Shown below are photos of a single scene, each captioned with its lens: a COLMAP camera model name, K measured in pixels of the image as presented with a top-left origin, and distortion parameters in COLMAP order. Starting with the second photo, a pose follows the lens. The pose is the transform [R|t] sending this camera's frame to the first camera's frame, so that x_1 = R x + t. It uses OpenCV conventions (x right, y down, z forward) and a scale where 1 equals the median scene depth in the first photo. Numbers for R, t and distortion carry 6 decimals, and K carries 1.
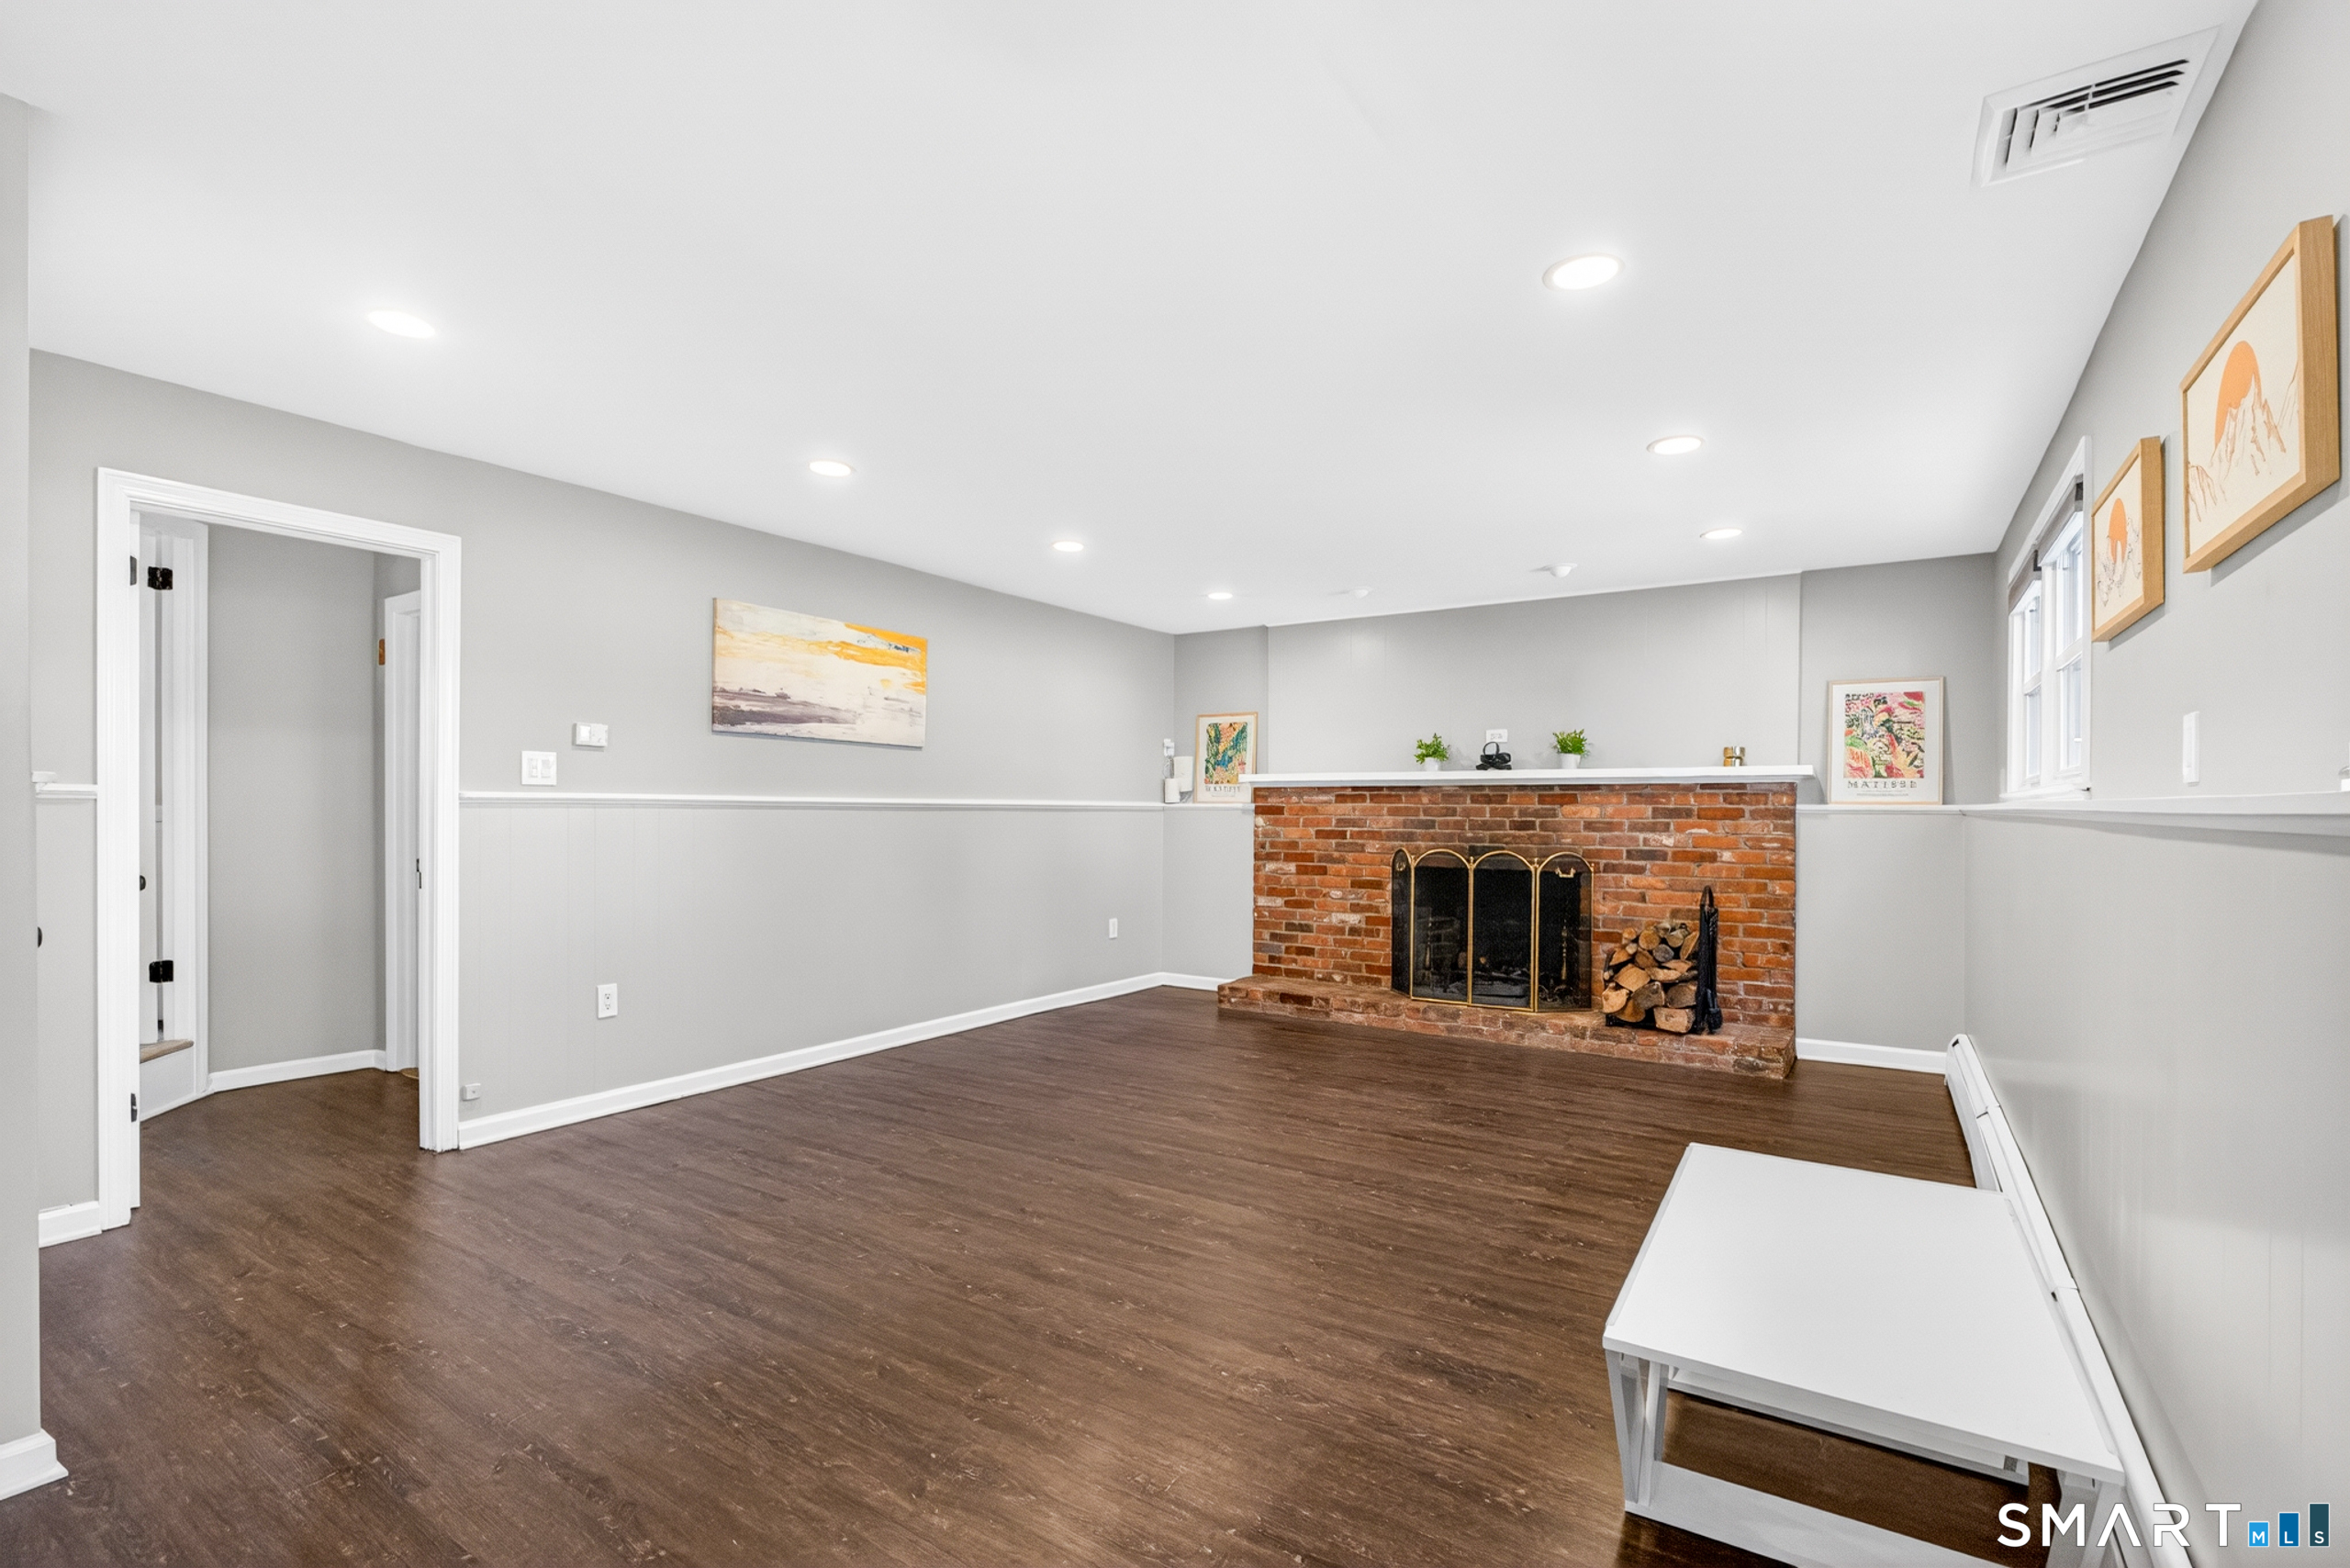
lens RADIAL K [[1051.0, 0, 1170.7], [0, 1051.0, 818.7], [0, 0, 1]] dist [0.003499, -0.003666]
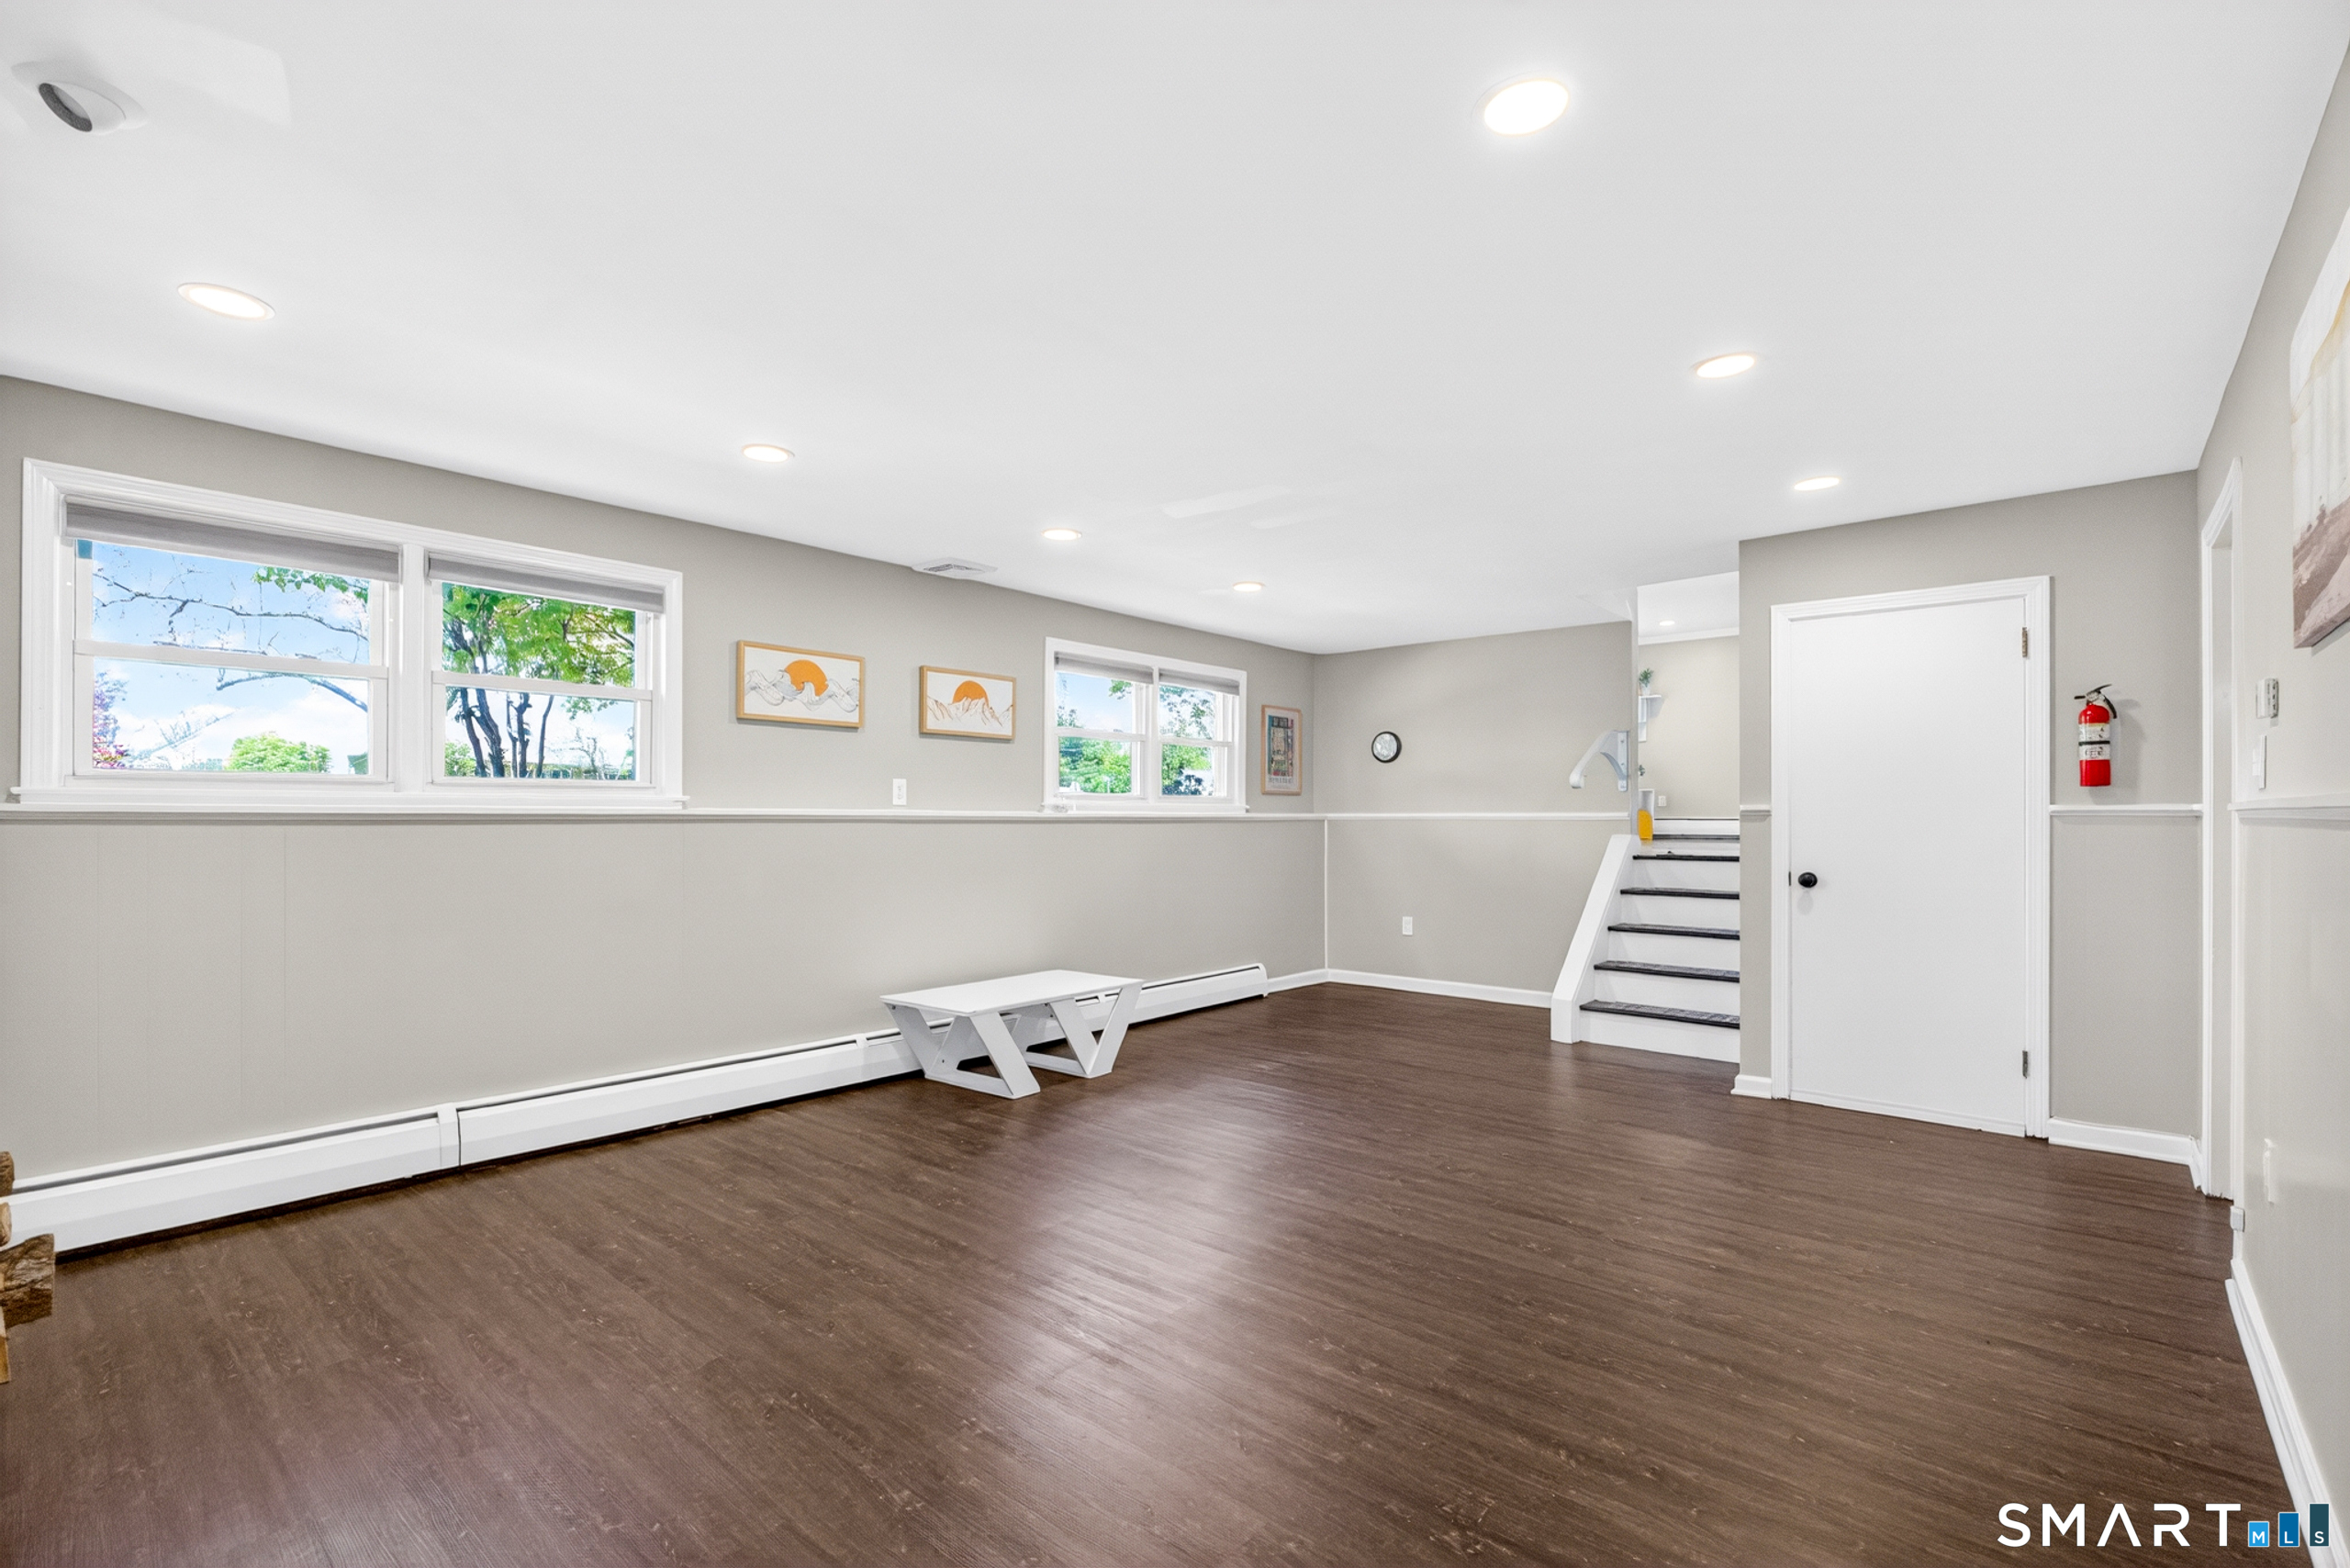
lens RADIAL K [[1051.0, 0, 1164.9], [0, 1051.0, 820.0], [0, 0, 1]] dist [0.003499, -0.003666]
pose [[-0.991069, -0.007429, 0.133139, -0.019749], [-0.005096, 0.999828, 0.017855, -0.014639], [-0.133249, 0.017017, -0.990936, 1.152505]]
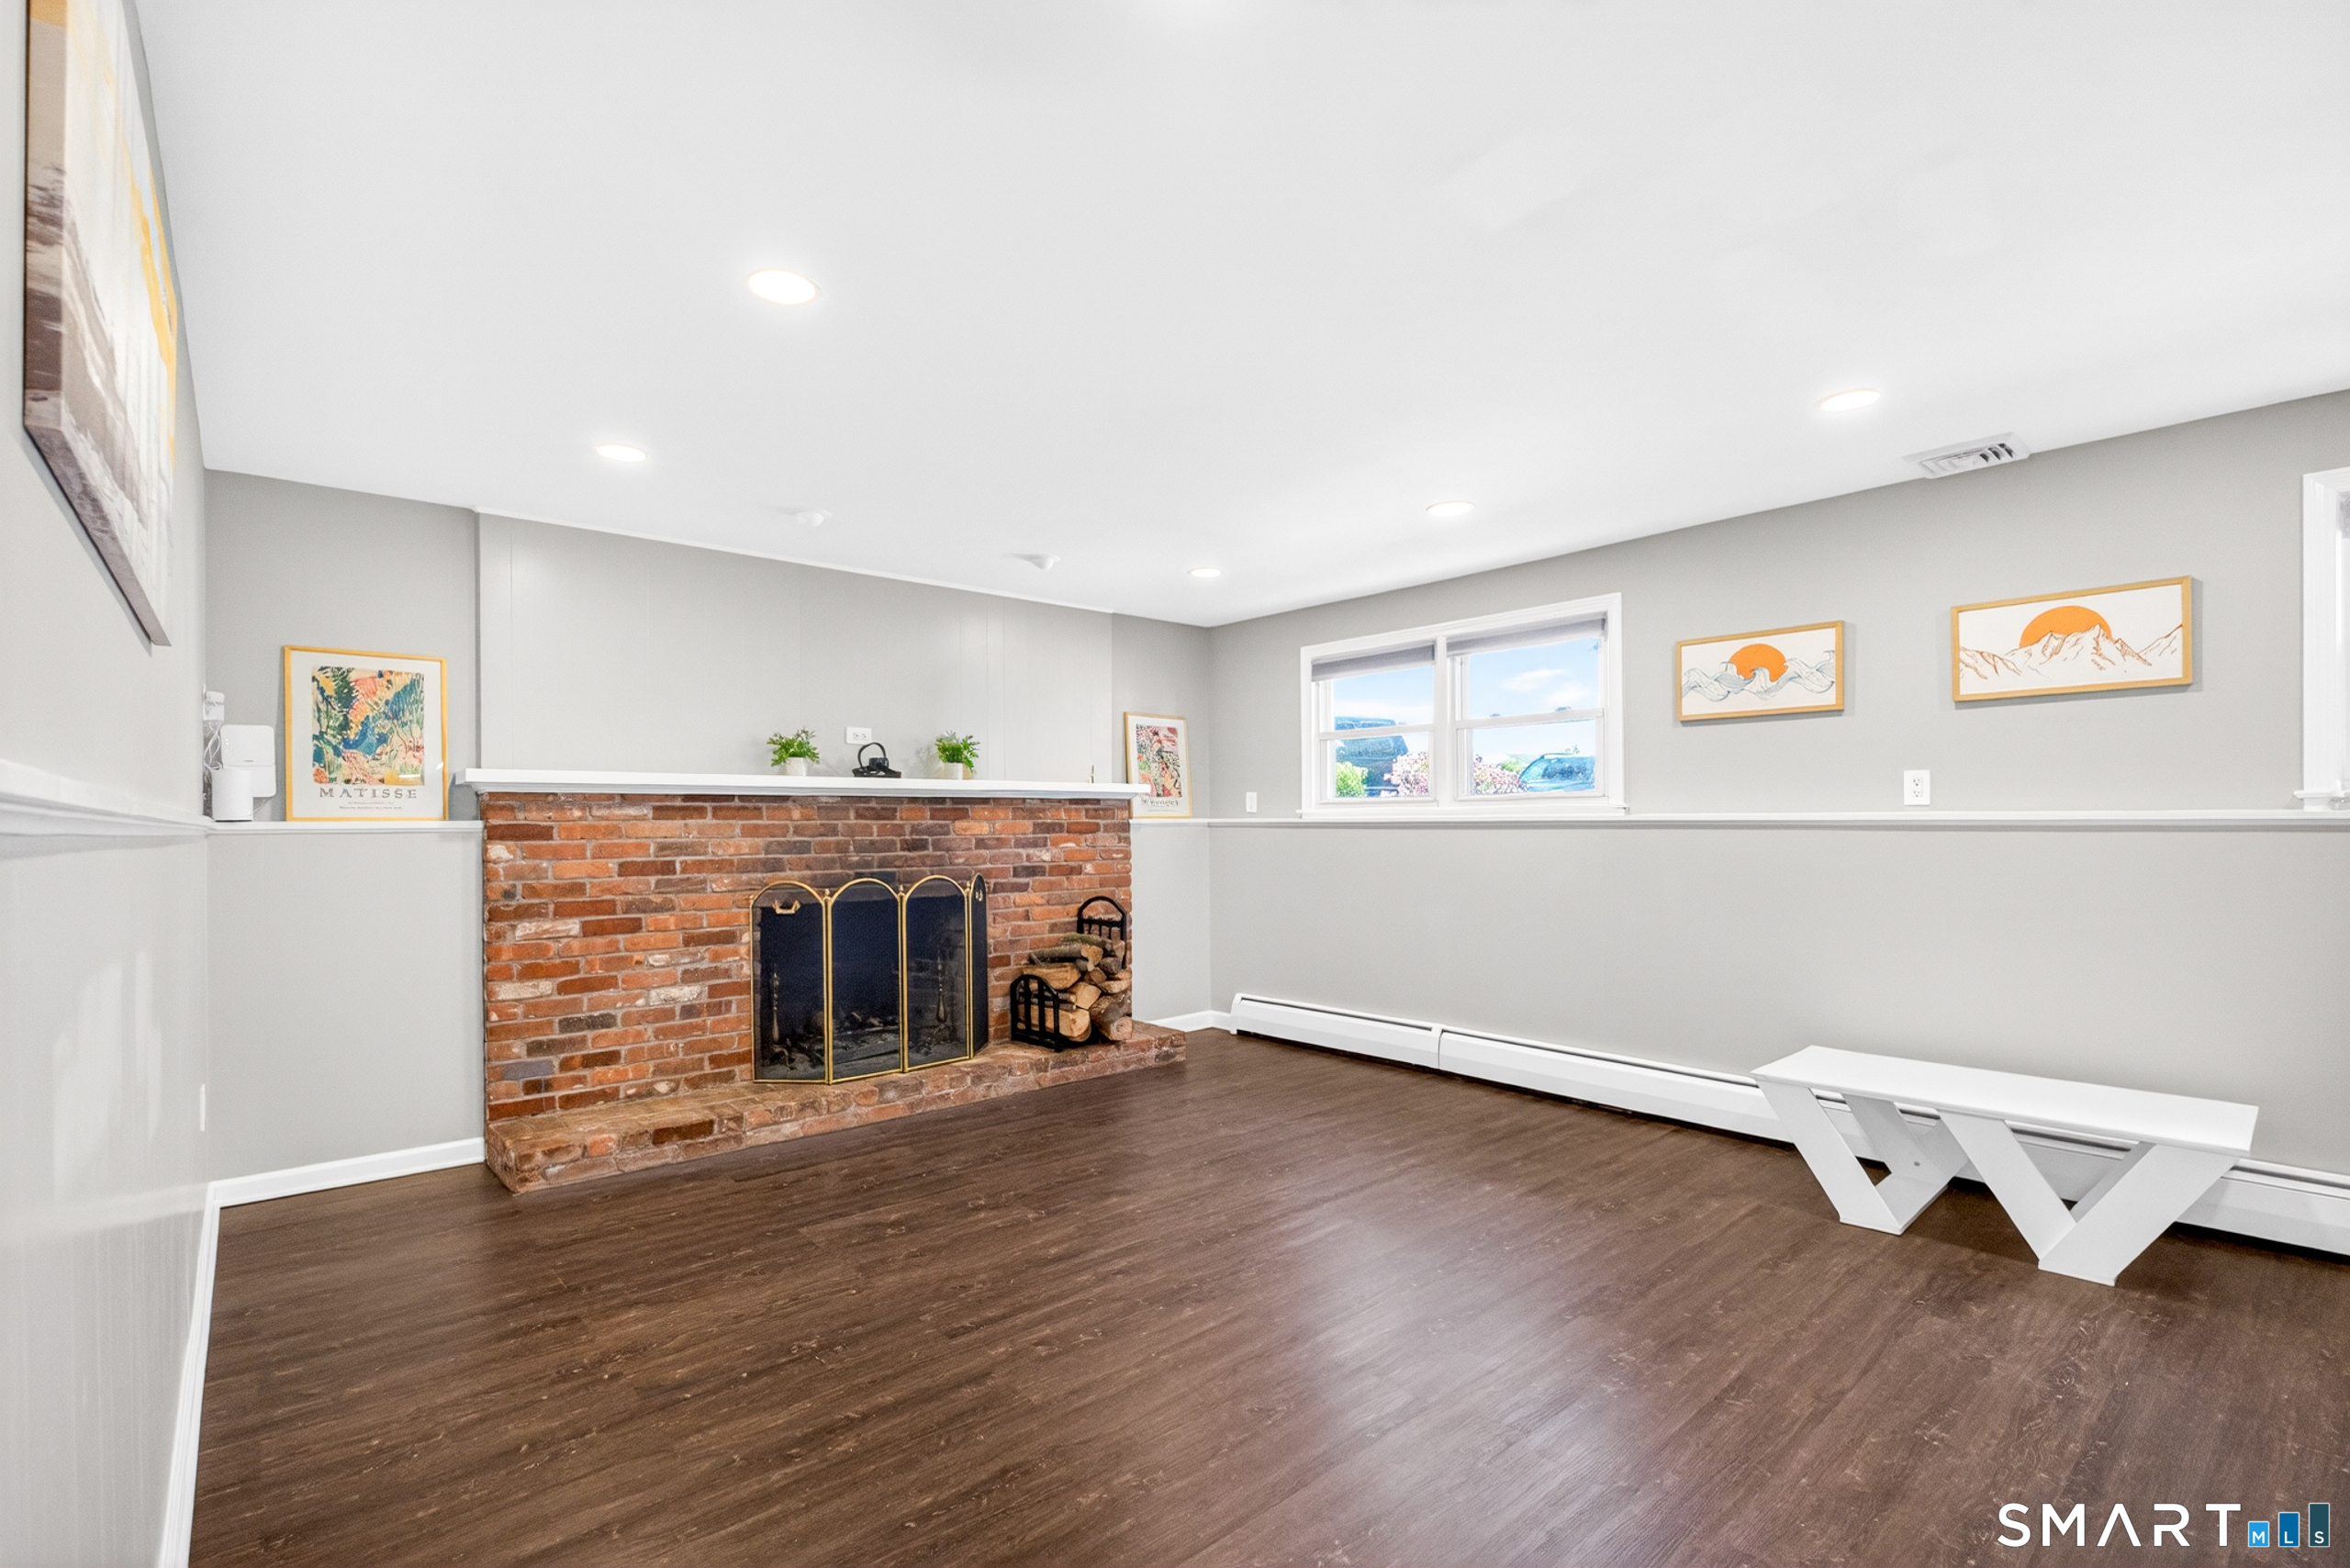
lens RADIAL K [[1051.0, 0, 1151.2], [0, 1051.0, 820.4], [0, 0, 1]] dist [0.003499, -0.003666]
pose [[0.277332, -0.003461, 0.960768, -0.430758], [0.018389, 0.999829, -0.001706, -0.008458], [-0.960598, 0.018141, 0.277348, 0.589906]]
